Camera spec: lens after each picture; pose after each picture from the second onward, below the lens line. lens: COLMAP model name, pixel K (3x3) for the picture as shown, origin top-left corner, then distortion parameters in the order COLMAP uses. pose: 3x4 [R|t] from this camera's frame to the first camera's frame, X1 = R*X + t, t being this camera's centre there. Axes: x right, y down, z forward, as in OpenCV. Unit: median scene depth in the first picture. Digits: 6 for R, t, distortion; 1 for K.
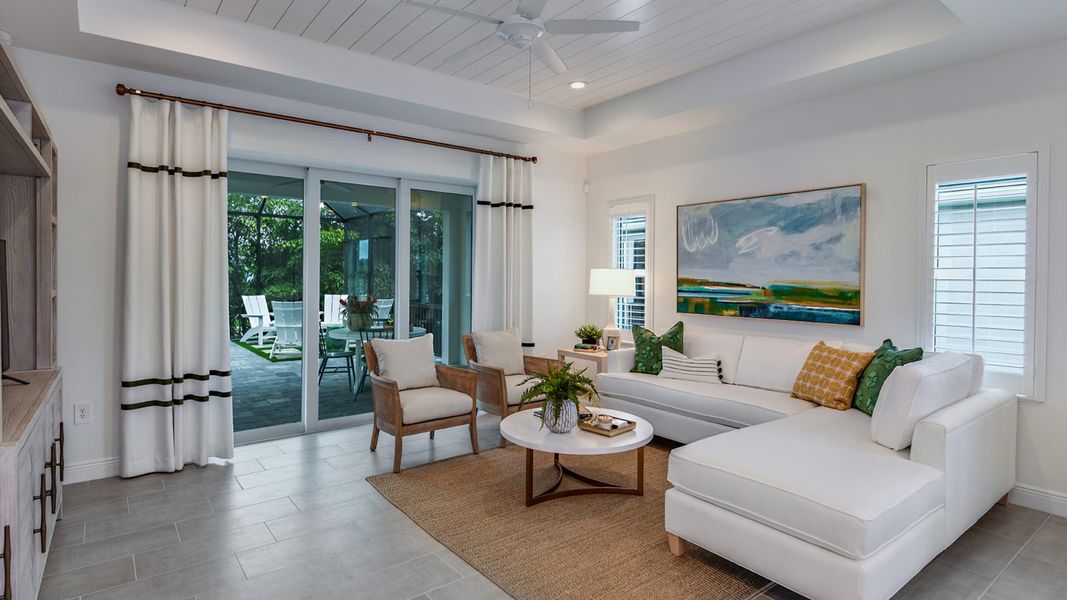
lens RADIAL K [[552.7, 0, 509.0], [0, 552.7, 276.0], [0, 0, 1]] dist [0.018428, -0.005943]
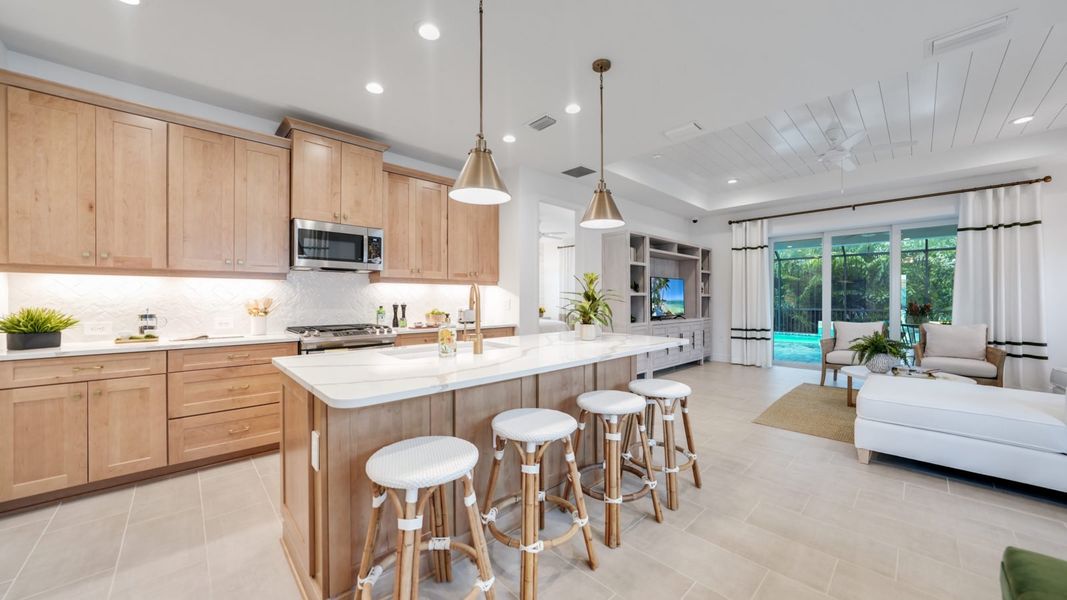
lens RADIAL K [[361.2, 0, 554.1], [0, 361.2, 303.1], [0, 0, 1]] dist [-0.019709, 0.001874]
pose [[0.147713, 0.005318, -0.989016, 0.770647], [-0.001095, 0.999986, 0.005213, 0.047823], [0.989030, 0.000313, 0.147717, -0.106882]]
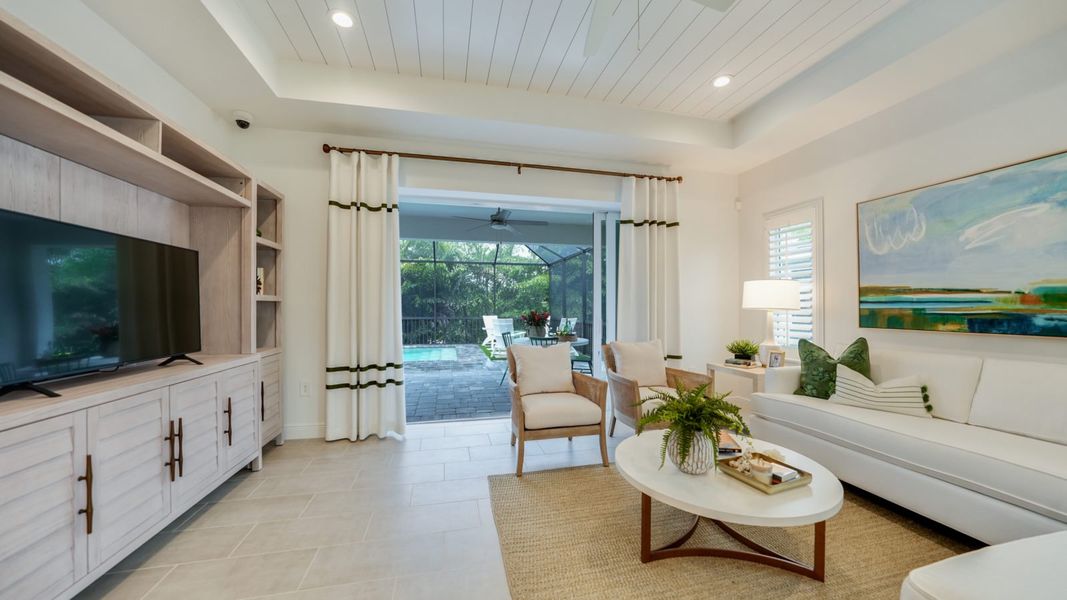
lens RADIAL K [[361.2, 0, 519.1], [0, 361.2, 302.0], [0, 0, 1]] dist [-0.019709, 0.001874]
pose [[0.910636, -0.009842, -0.413092, 0.061998], [0.002596, 0.999833, -0.018099, 0.042052], [0.413201, 0.015409, 0.910509, 0.337779]]
